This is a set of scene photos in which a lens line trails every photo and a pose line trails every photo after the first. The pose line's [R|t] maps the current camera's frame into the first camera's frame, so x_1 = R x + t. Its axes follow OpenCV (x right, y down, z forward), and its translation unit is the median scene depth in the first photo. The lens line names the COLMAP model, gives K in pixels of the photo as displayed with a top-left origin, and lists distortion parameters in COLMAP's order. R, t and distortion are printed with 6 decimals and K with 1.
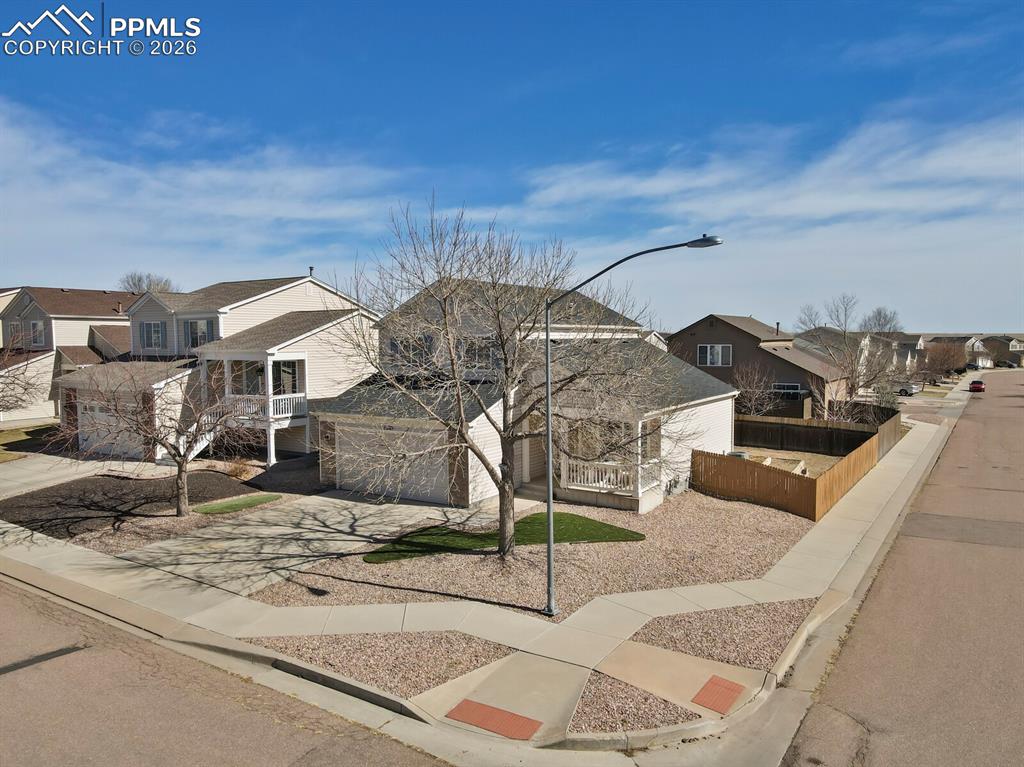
lens RADIAL K [[750.7, 0, 513.2], [0, 750.7, 384.4], [0, 0, 1]] dist [0.013174, -0.001245]
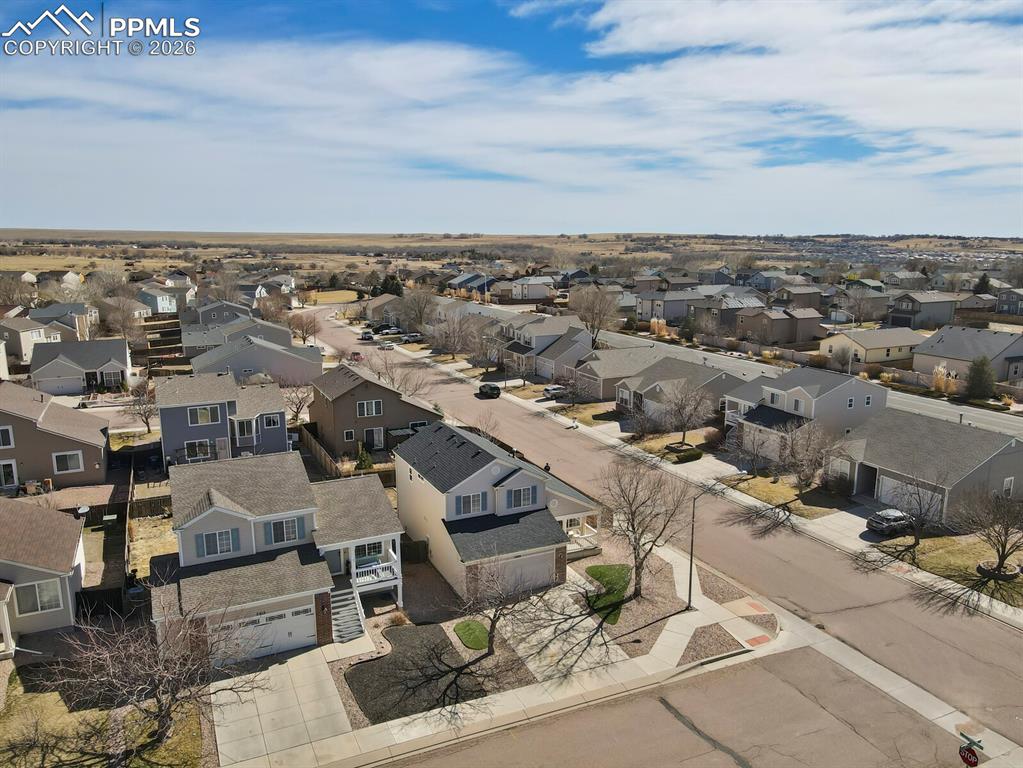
lens RADIAL K [[750.0, 0, 513.0], [0, 750.0, 425.8], [0, 0, 1]] dist [0.013174, -0.001245]
pose [[0.521865, -0.209486, 0.826905, -1.929652], [0.046489, 0.974920, 0.217644, -0.769210], [-0.851760, -0.075139, 0.518515, 0.163627]]
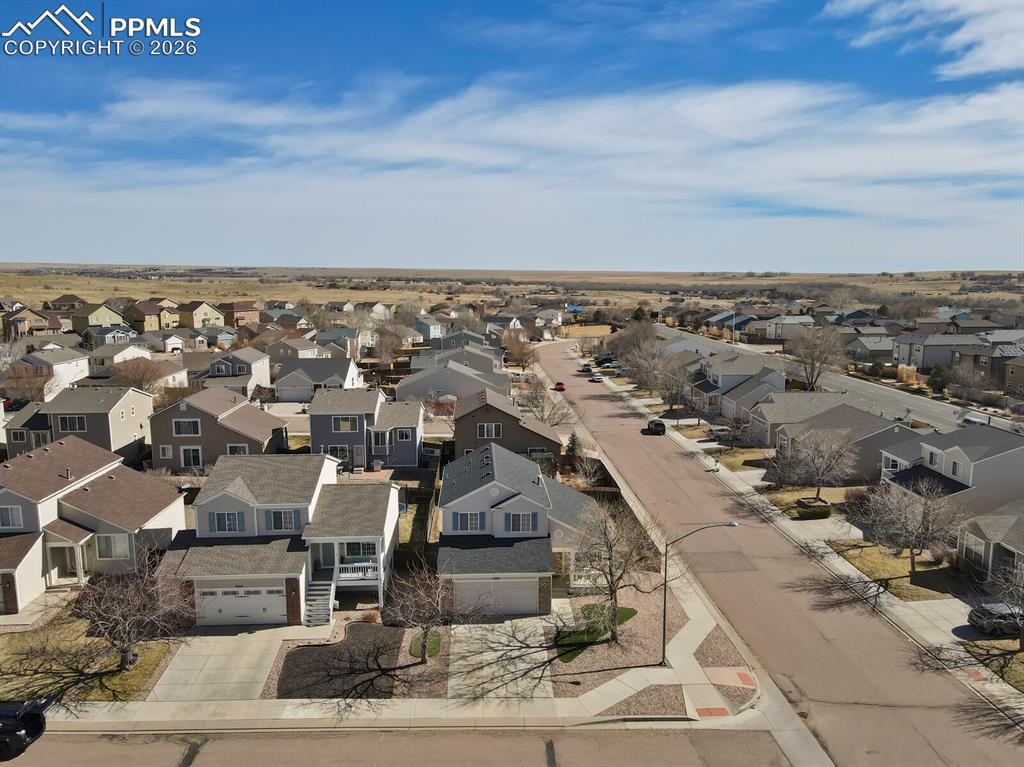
lens RADIAL K [[750.7, 0, 510.9], [0, 750.7, 408.4], [0, 0, 1]] dist [0.013174, -0.001245]
pose [[0.812214, -0.101674, 0.574431, -1.390815], [0.030134, 0.990692, 0.132744, -0.714878], [-0.582581, -0.090507, 0.807718, -0.515120]]
